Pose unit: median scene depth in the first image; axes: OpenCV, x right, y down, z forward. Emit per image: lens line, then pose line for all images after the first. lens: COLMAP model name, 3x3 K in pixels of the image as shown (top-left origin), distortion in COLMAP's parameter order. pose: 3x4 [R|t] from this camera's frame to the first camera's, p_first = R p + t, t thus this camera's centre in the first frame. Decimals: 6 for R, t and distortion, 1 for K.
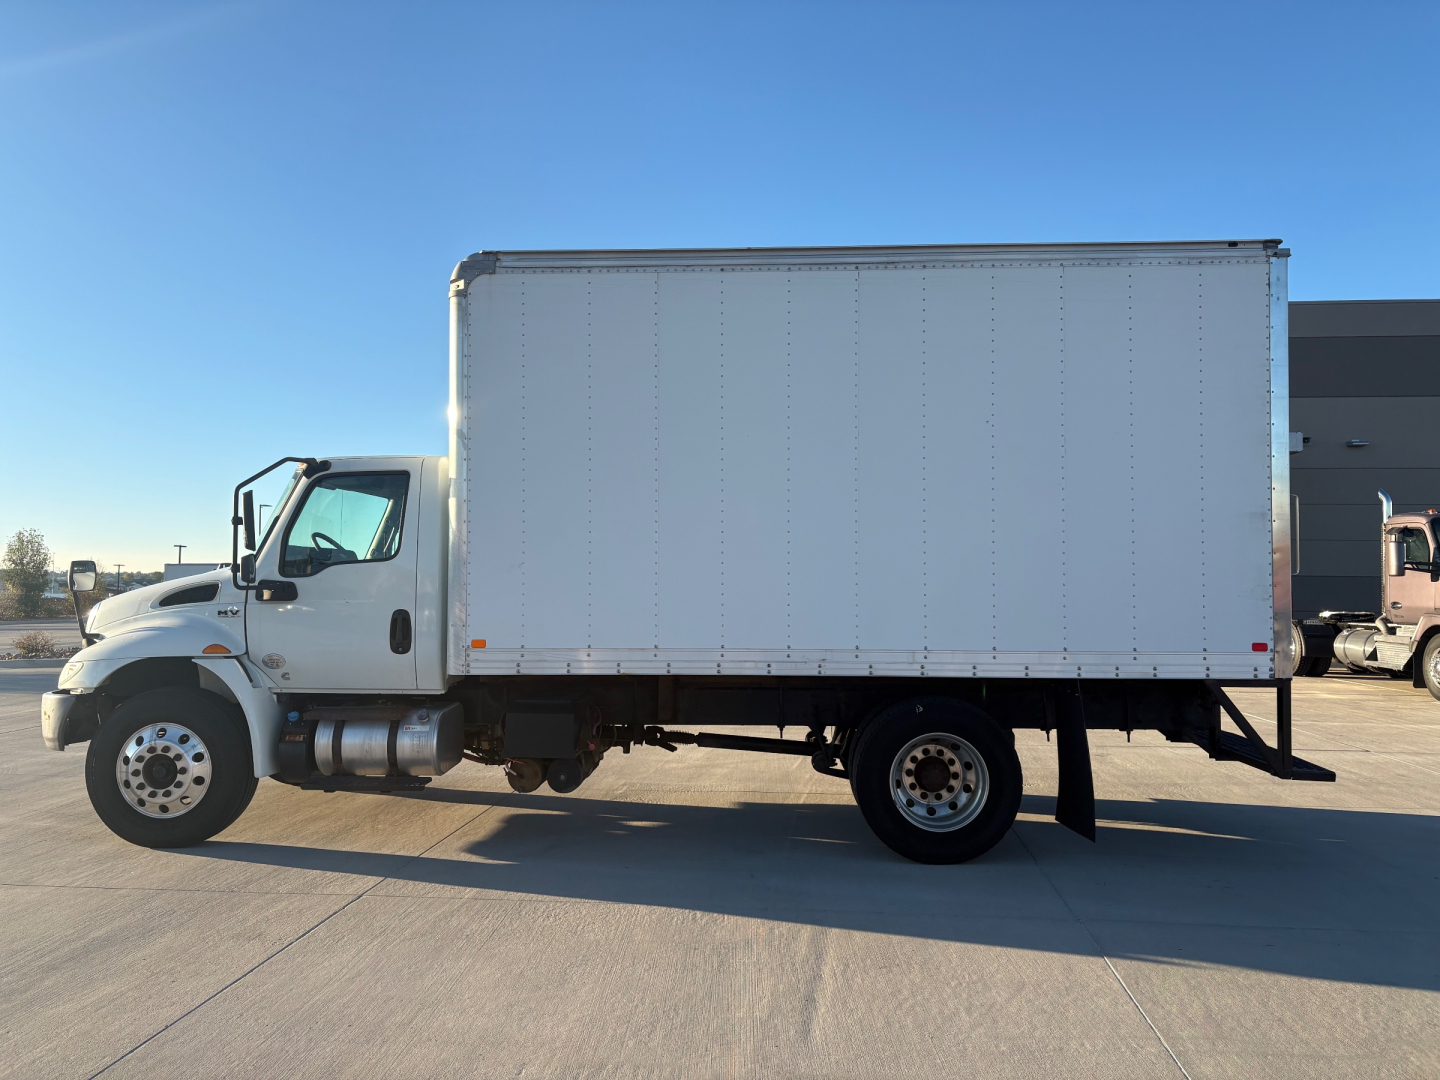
lens RADIAL K [[1086.2, 0, 720.0], [0, 1086.2, 540.0], [0, 0, 1]] dist [0.024907, -0.001615]
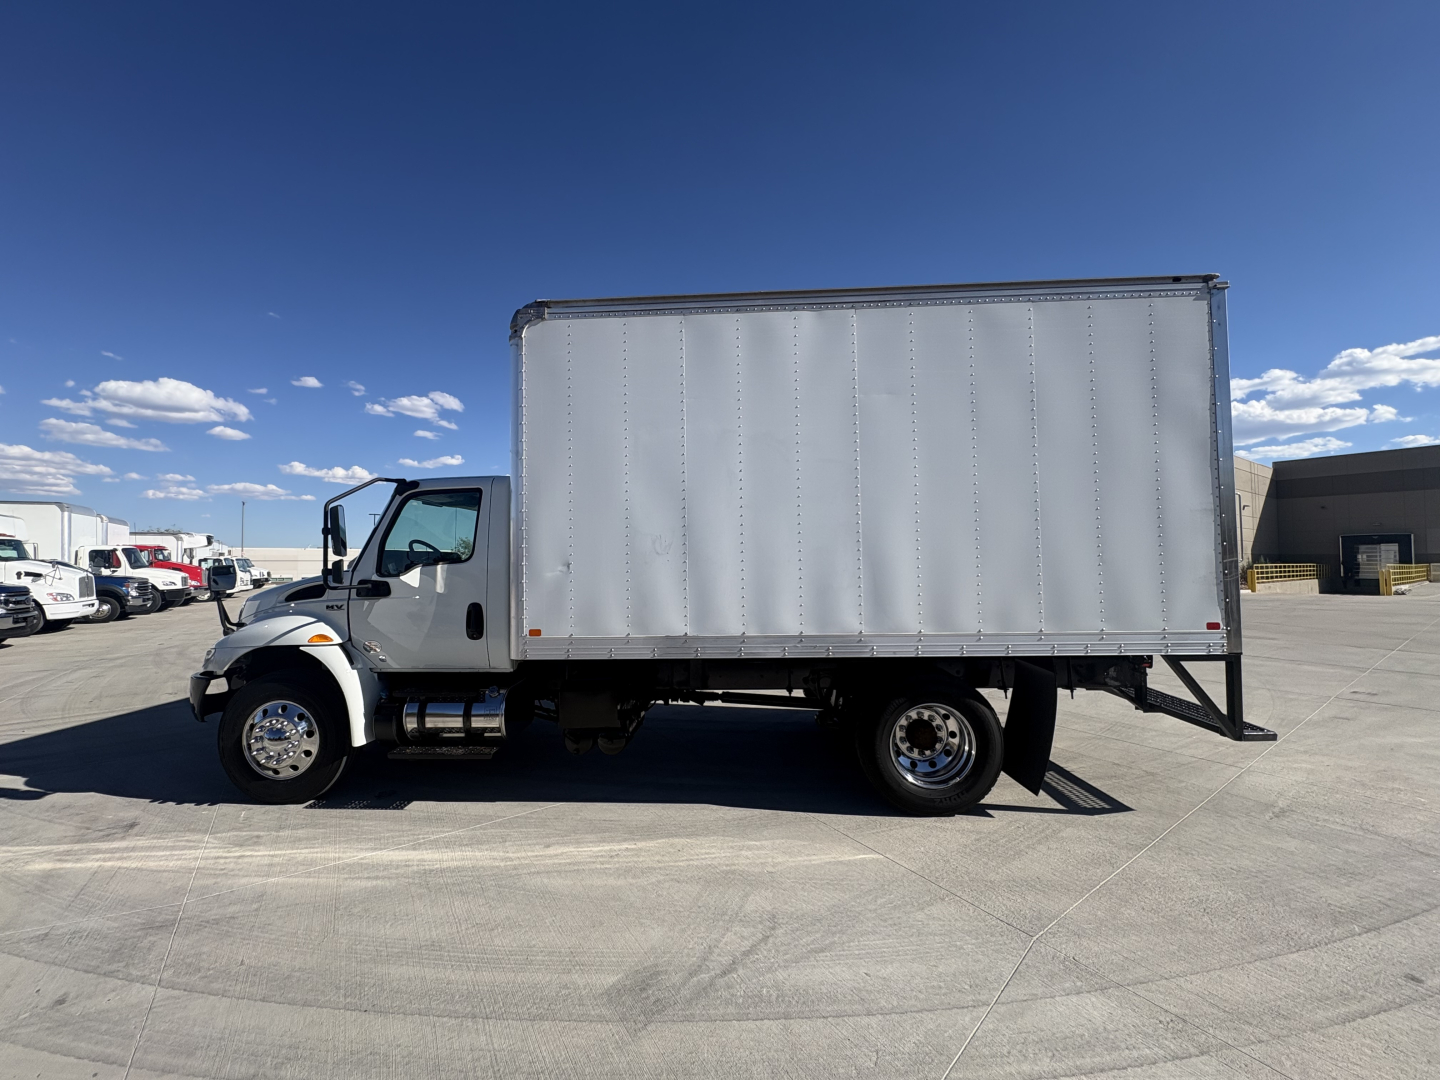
lens RADIAL K [[1086.2, 0, 720.0], [0, 1086.2, 540.0], [0, 0, 1]] dist [0.024907, -0.001615]
pose [[0.999536, -0.016954, -0.025311, 0.009786], [0.016873, 0.999852, -0.003406, 0.003398], [0.025365, 0.002977, 0.999674, -0.195401]]
